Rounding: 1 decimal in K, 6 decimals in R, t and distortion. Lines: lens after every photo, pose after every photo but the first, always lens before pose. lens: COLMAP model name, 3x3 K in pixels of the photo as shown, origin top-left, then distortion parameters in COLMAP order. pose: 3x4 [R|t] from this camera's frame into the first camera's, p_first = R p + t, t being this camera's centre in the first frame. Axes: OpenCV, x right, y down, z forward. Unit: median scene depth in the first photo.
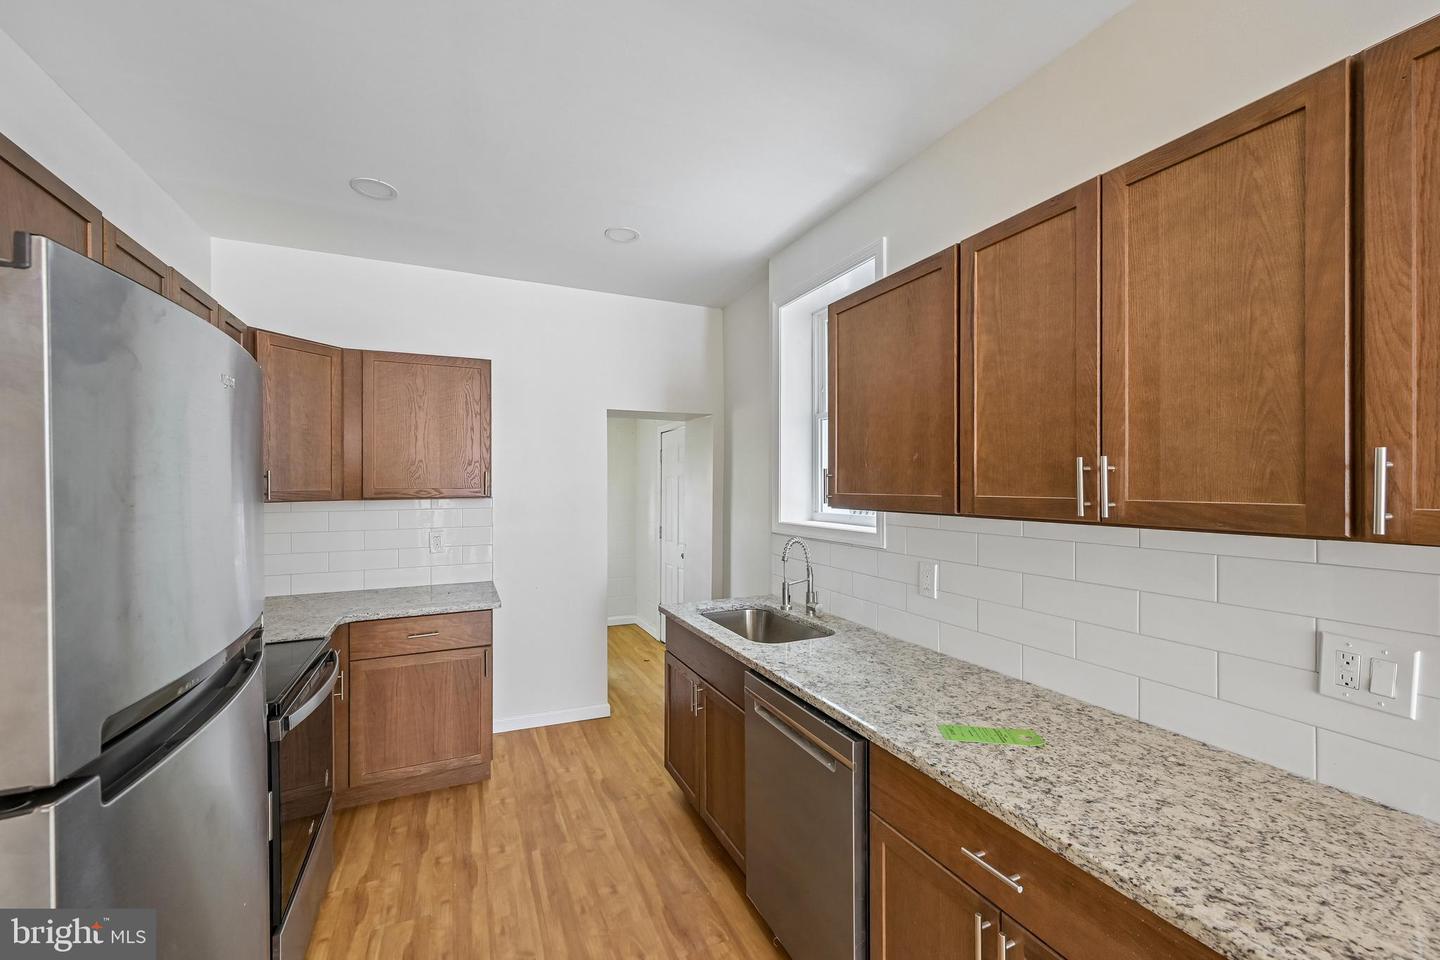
lens RADIAL K [[572.5, 0, 712.8], [0, 572.5, 483.6], [0, 0, 1]] dist [0.005318, 0.000172]
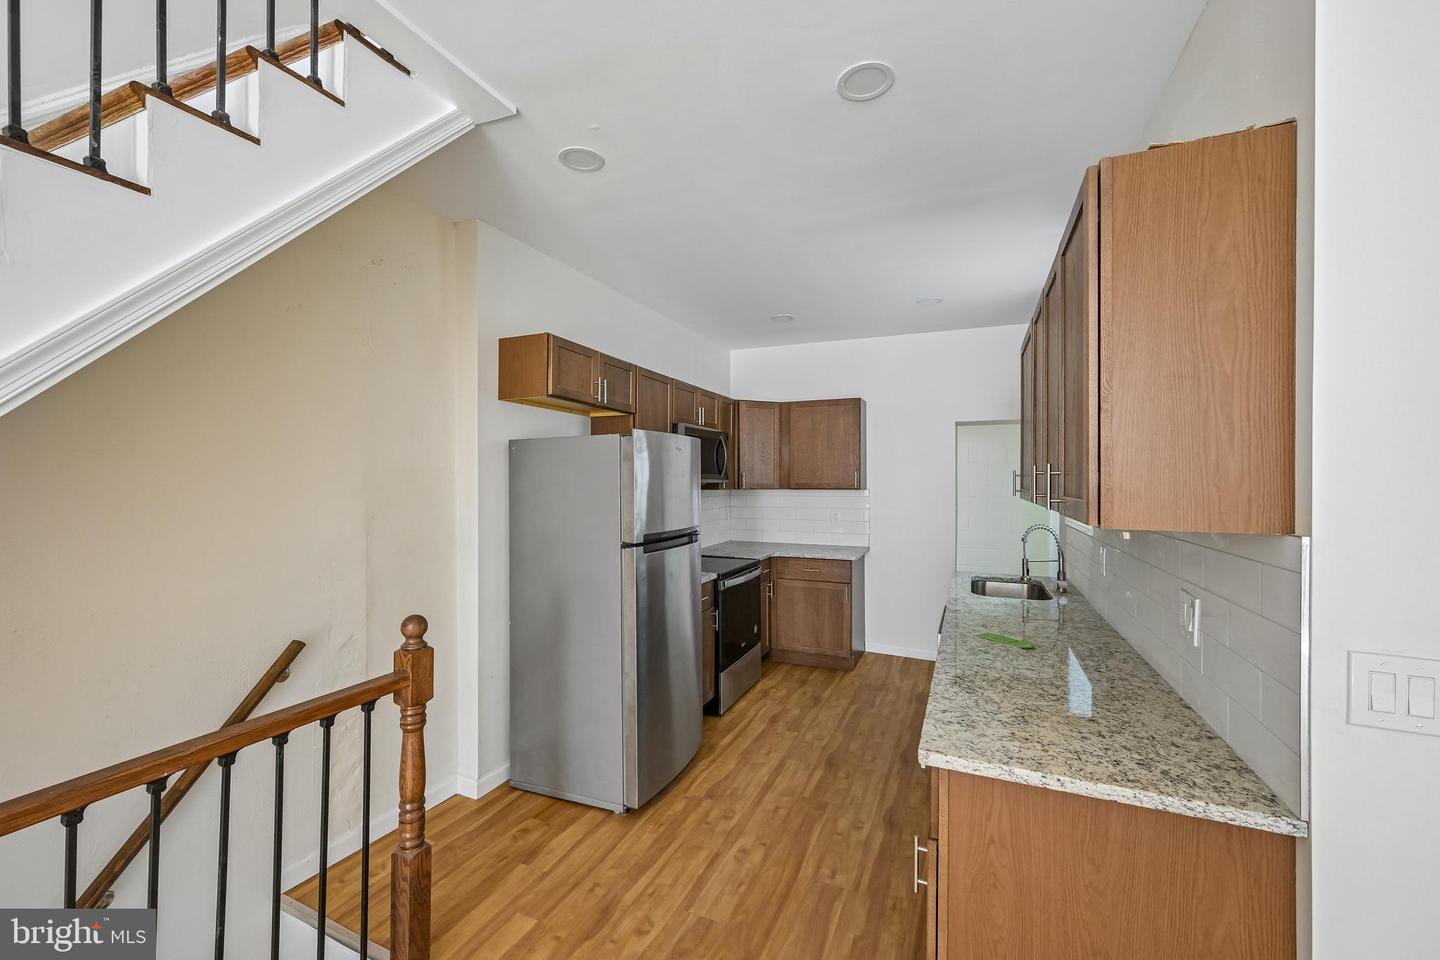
lens RADIAL K [[585.3, 0, 721.1], [0, 585.3, 475.4], [0, 0, 1]] dist [0.001246, -0.000084]
pose [[0.666450, -0.000701, -0.745550, 0.632764], [-0.004106, 0.999981, -0.004611, -0.004072], [0.745539, 0.006134, 0.666434, -0.364545]]
